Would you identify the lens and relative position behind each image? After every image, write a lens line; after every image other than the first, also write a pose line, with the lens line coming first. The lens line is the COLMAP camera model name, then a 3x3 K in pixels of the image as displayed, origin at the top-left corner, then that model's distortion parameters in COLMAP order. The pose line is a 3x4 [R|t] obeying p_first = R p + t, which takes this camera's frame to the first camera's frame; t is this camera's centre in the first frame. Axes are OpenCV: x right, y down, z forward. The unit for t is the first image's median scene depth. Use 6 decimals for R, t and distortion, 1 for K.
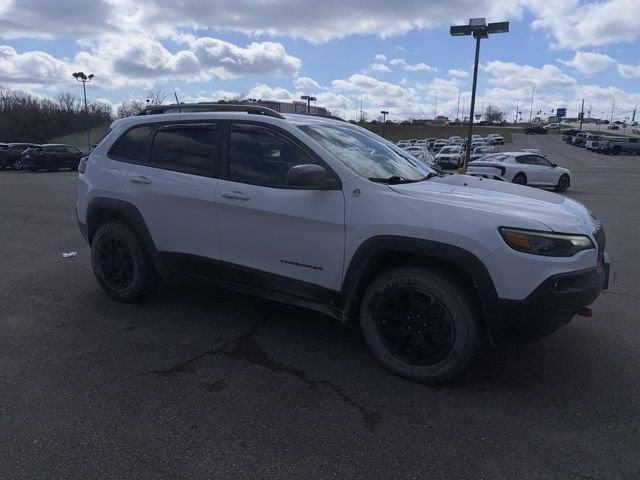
lens RADIAL K [[458.4, 0, 318.6], [0, 458.4, 227.0], [0, 0, 1]] dist [0.046684, -0.051689]
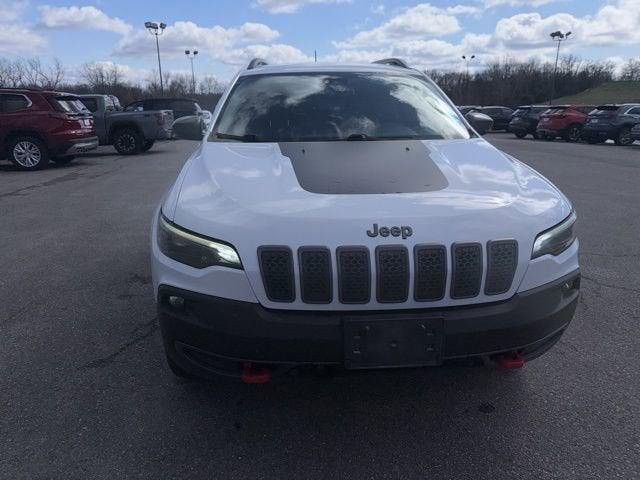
lens RADIAL K [[457.4, 0, 321.3], [0, 457.4, 237.9], [0, 0, 1]] dist [0.004752, 0.002814]
pose [[0.569666, 0.221983, -0.791330, 0.074583], [-0.142560, 0.974928, 0.170859, -0.007026], [0.809418, 0.015479, 0.587029, 0.051143]]
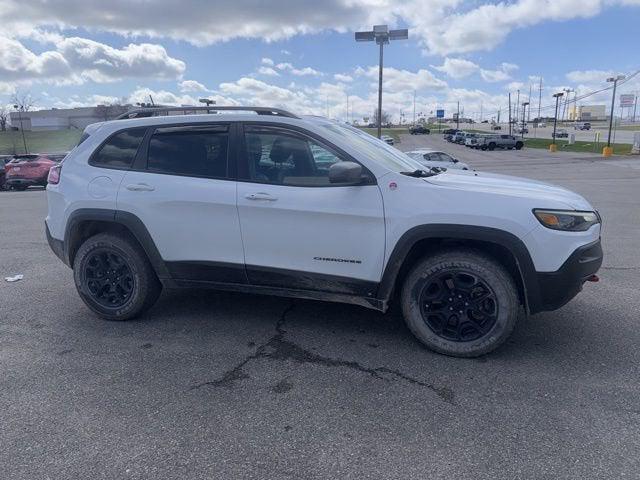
lens RADIAL K [[458.4, 0, 318.6], [0, 458.4, 227.0], [0, 0, 1]] dist [0.046684, -0.051689]
pose [[0.973146, -0.069000, 0.219603, -0.024622], [0.070638, 0.997502, 0.000395, 0.000414], [-0.219082, 0.015128, 0.975589, 0.000735]]
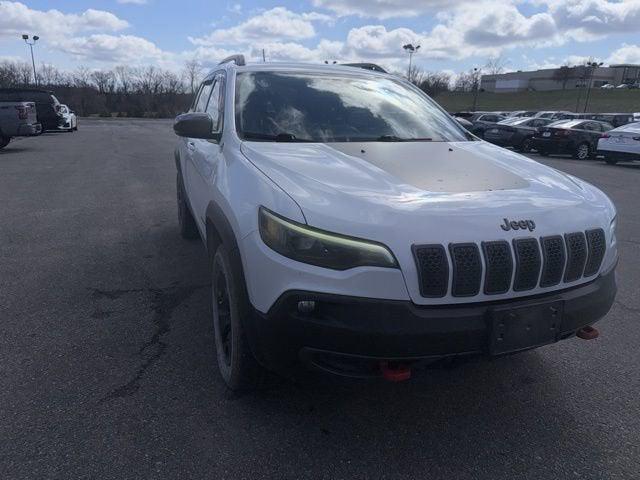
lens RADIAL K [[458.4, 0, 318.6], [0, 458.4, 227.0], [0, 0, 1]] dist [0.046684, -0.051689]
pose [[0.775066, 0.176893, -0.606615, 0.058602], [-0.140055, 0.984229, 0.108062, -0.003595], [0.616164, 0.001205, 0.787617, 0.033287]]
